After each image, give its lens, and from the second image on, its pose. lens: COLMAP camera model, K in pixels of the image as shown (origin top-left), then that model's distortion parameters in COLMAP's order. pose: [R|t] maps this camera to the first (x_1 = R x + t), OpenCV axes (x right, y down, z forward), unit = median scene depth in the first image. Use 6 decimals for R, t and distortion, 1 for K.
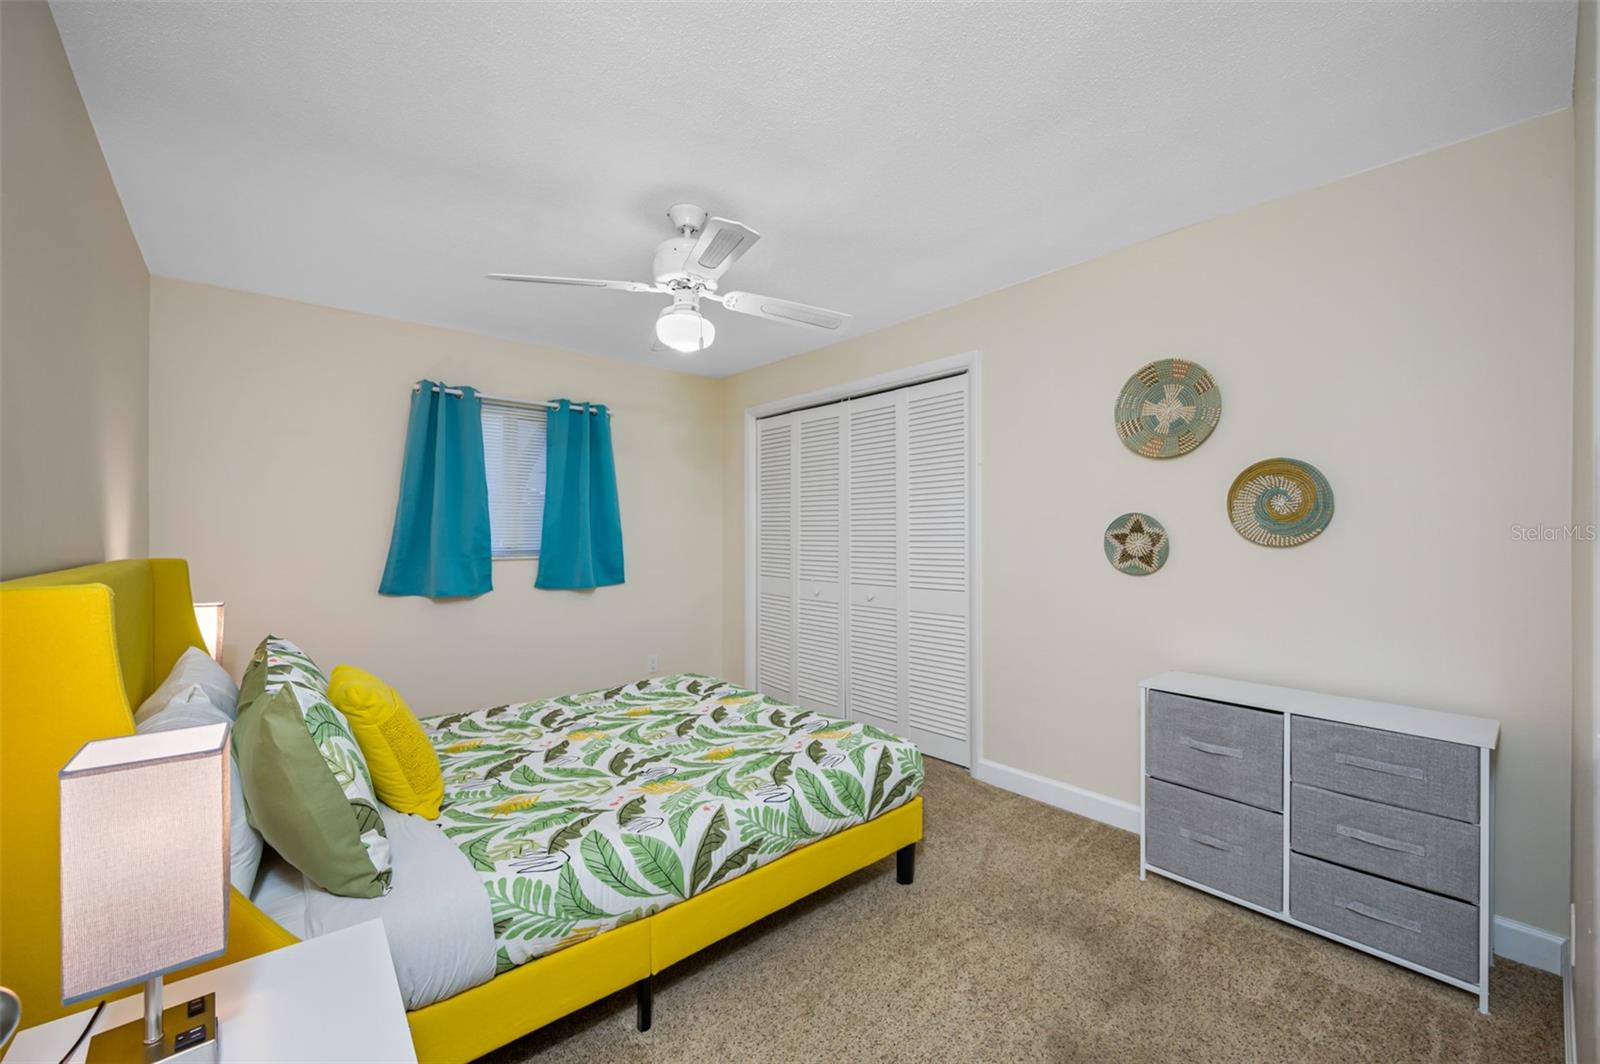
lens RADIAL K [[648.4, 0, 804.1], [0, 648.4, 536.0], [0, 0, 1]] dist [0.001188, 0.000028]
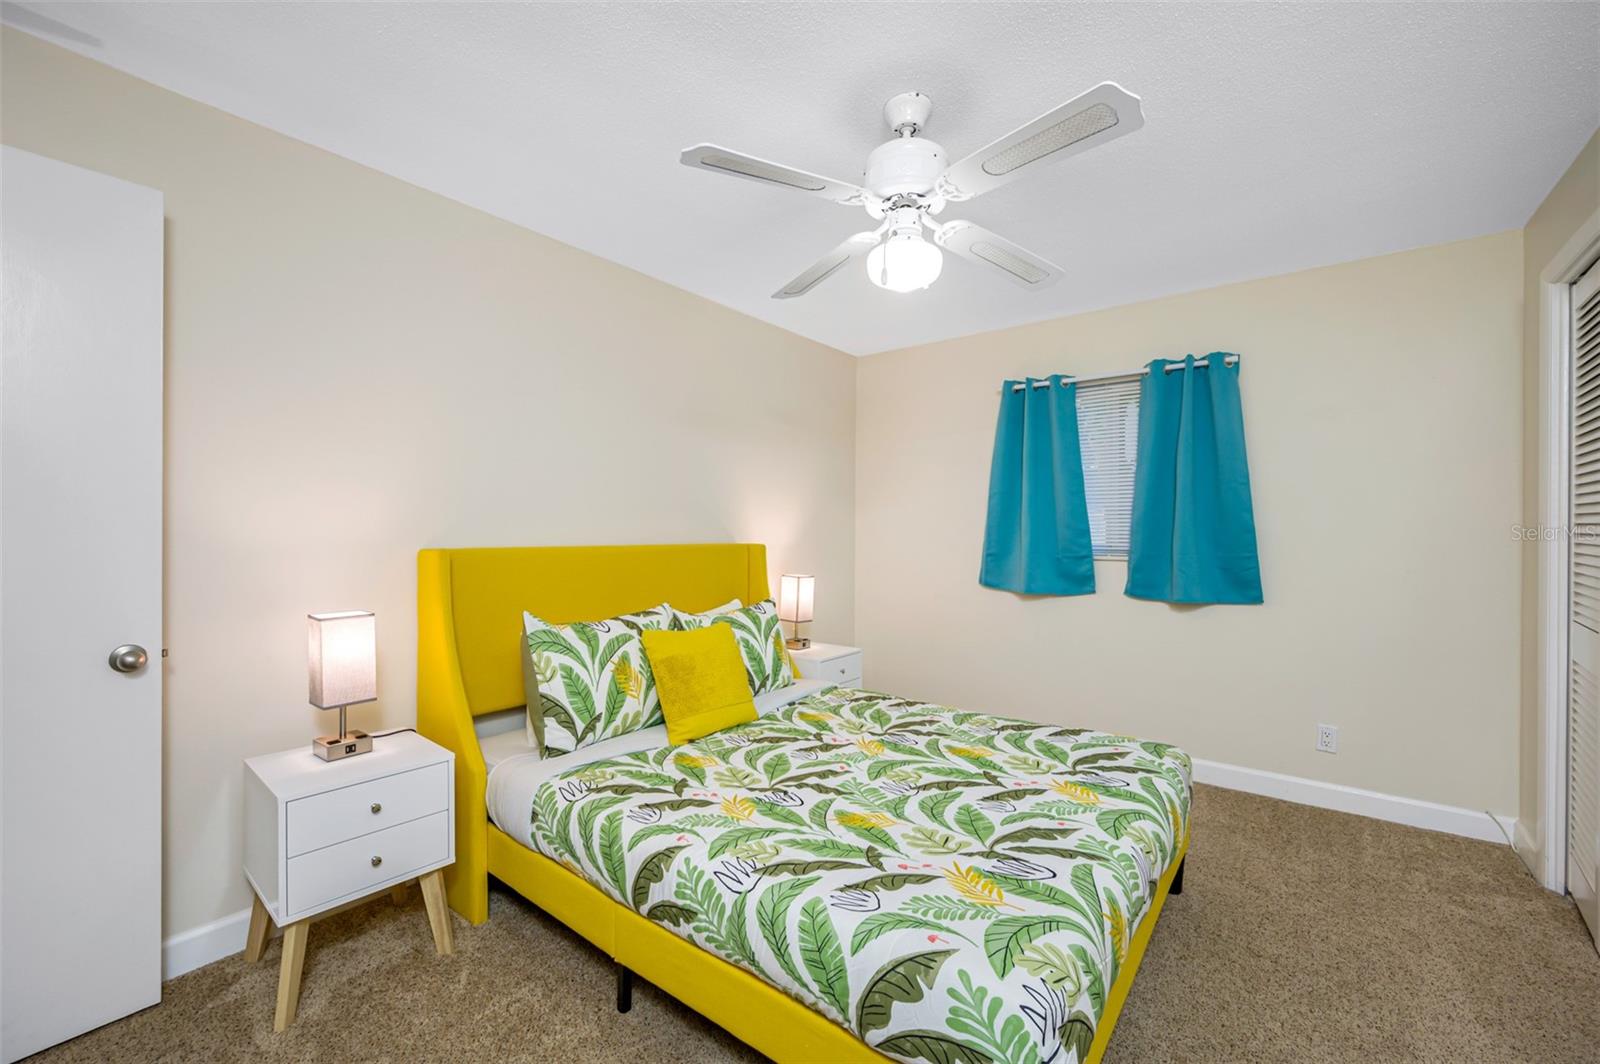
lens RADIAL K [[645.8, 0, 803.2], [0, 645.8, 534.4], [0, 0, 1]] dist [0.000459, 0.000220]
pose [[0.196601, 0.007998, -0.980451, 0.518212], [-0.008748, 0.999941, 0.006403, 0.000692], [0.980445, 0.007318, 0.196659, 0.692725]]
